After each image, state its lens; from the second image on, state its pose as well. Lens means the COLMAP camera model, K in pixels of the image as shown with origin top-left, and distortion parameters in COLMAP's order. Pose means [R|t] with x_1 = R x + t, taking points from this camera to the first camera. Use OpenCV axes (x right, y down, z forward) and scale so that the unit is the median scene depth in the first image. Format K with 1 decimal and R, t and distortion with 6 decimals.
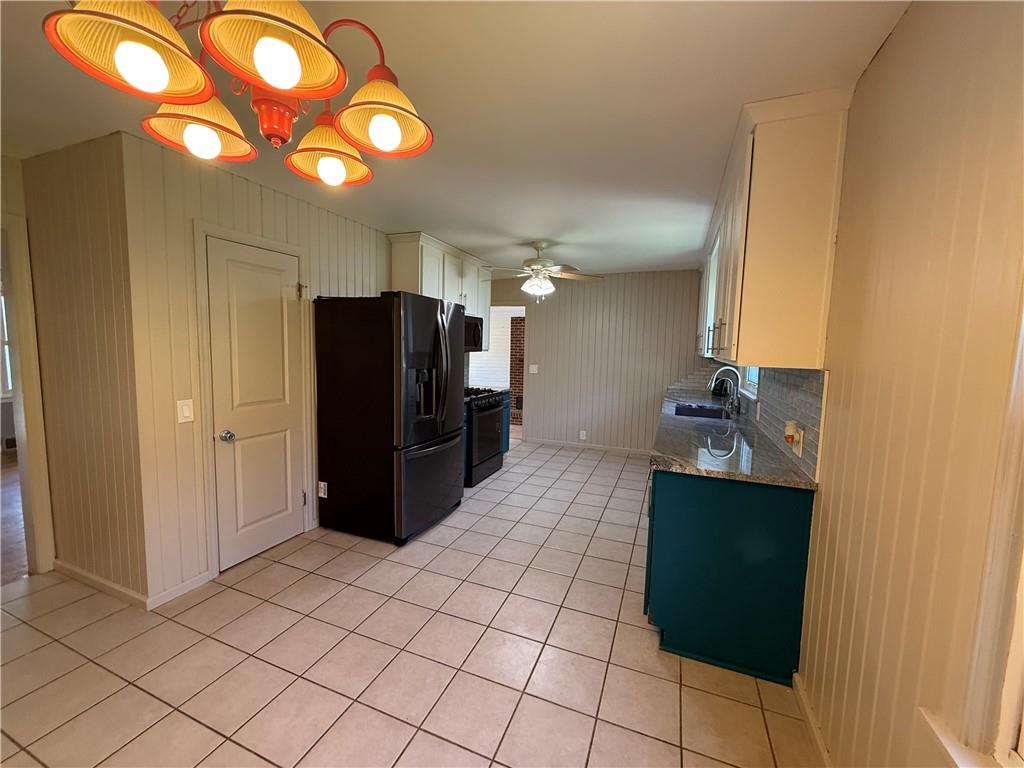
lens RADIAL K [[408.5, 0, 511.4], [0, 408.5, 384.2], [0, 0, 1]] dist [-0.000337, -0.000164]
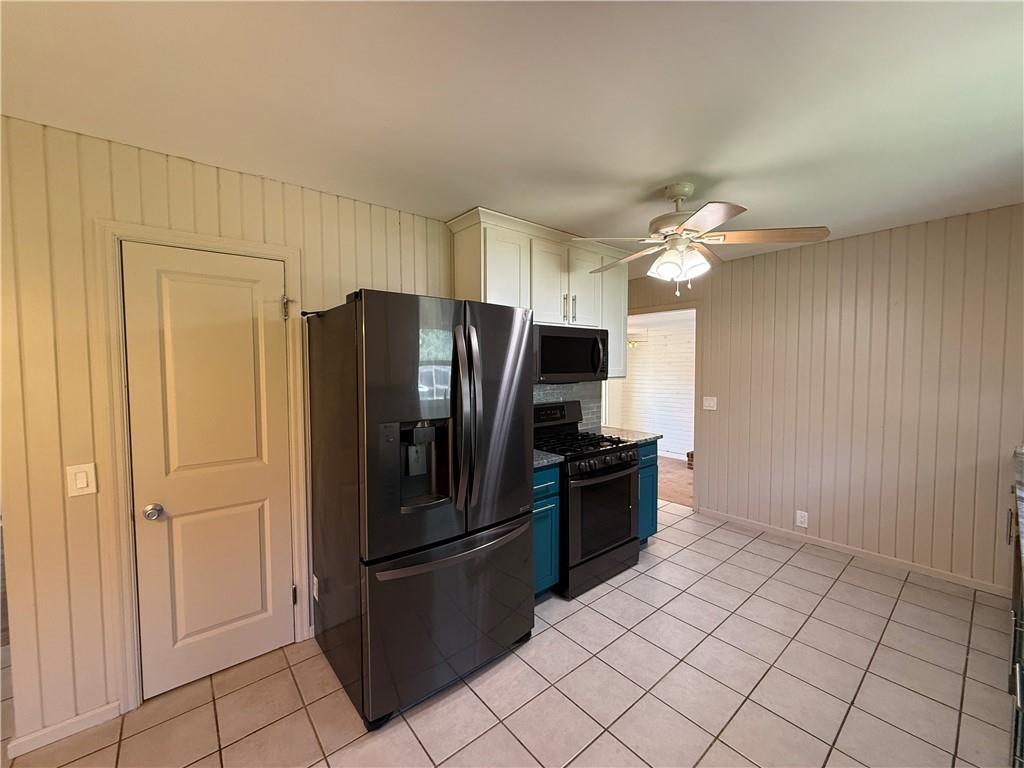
lens RADIAL K [[408.5, 0, 510.8], [0, 408.5, 384.9], [0, 0, 1]] dist [-0.000337, -0.000164]
pose [[0.878934, -0.005033, -0.476917, 0.136974], [-0.018093, 0.998873, -0.043887, -0.051762], [0.476601, 0.047203, 0.877852, 0.435350]]
